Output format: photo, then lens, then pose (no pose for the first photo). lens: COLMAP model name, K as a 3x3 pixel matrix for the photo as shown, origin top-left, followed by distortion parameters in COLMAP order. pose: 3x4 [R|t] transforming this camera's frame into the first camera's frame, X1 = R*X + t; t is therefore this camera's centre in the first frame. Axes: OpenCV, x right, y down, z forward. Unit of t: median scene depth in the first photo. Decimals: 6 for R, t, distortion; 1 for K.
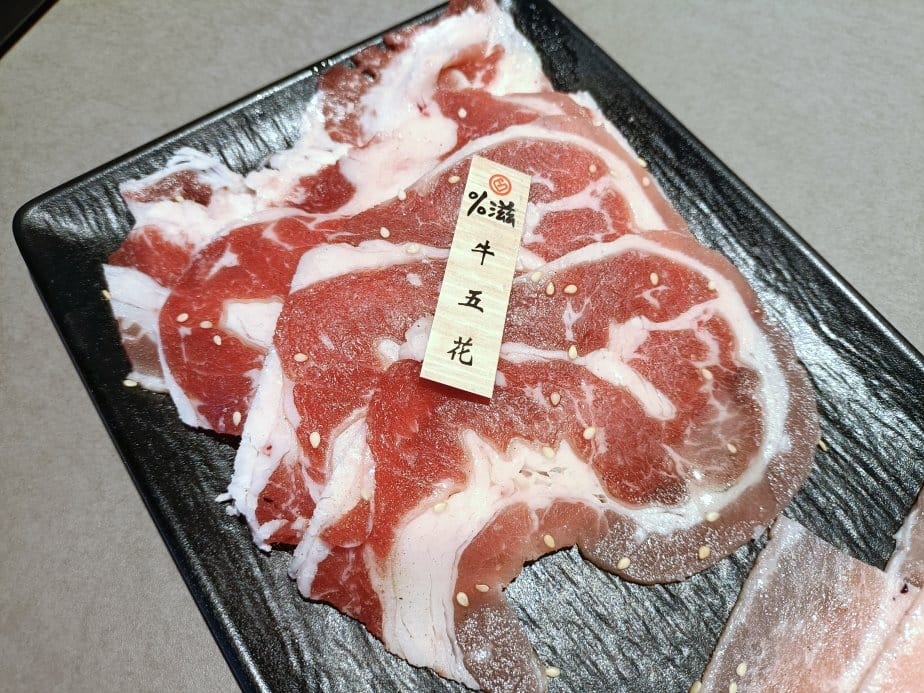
lens RADIAL K [[697.8, 0, 471.9], [0, 697.8, 352.0], [0, 0, 1]] dist [0.073983, -0.208487]
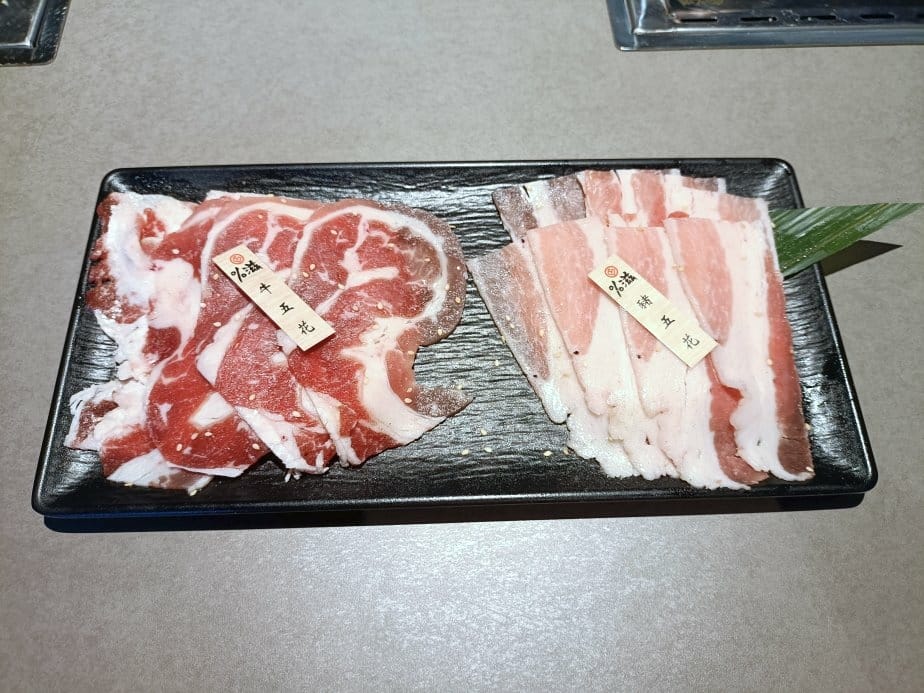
lens RADIAL K [[697.8, 0, 471.9], [0, 697.8, 352.0], [0, 0, 1]] dist [0.073983, -0.208487]
pose [[0.549241, -0.766356, 0.333217, -0.405537], [0.758347, 0.624598, 0.186514, 0.024683], [-0.351062, 0.150253, 0.924218, -0.805383]]
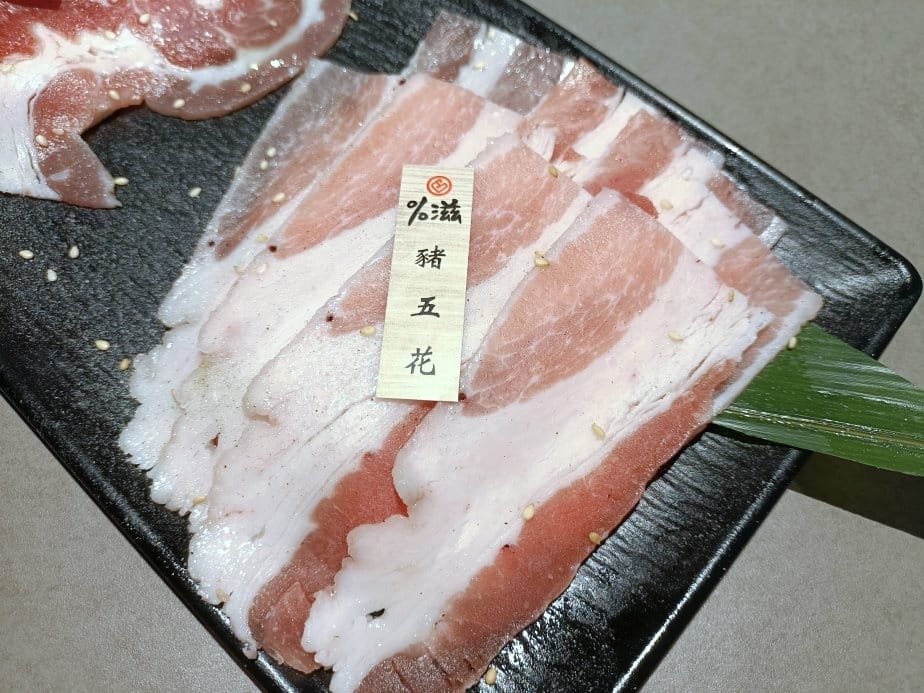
lens RADIAL K [[697.8, 0, 471.9], [0, 697.8, 352.0], [0, 0, 1]] dist [0.073983, -0.208487]
pose [[0.976506, -0.192838, 0.096174, 0.463115], [0.192006, 0.981230, 0.017917, 0.721619], [-0.097824, 0.000970, 0.995203, -0.249956]]
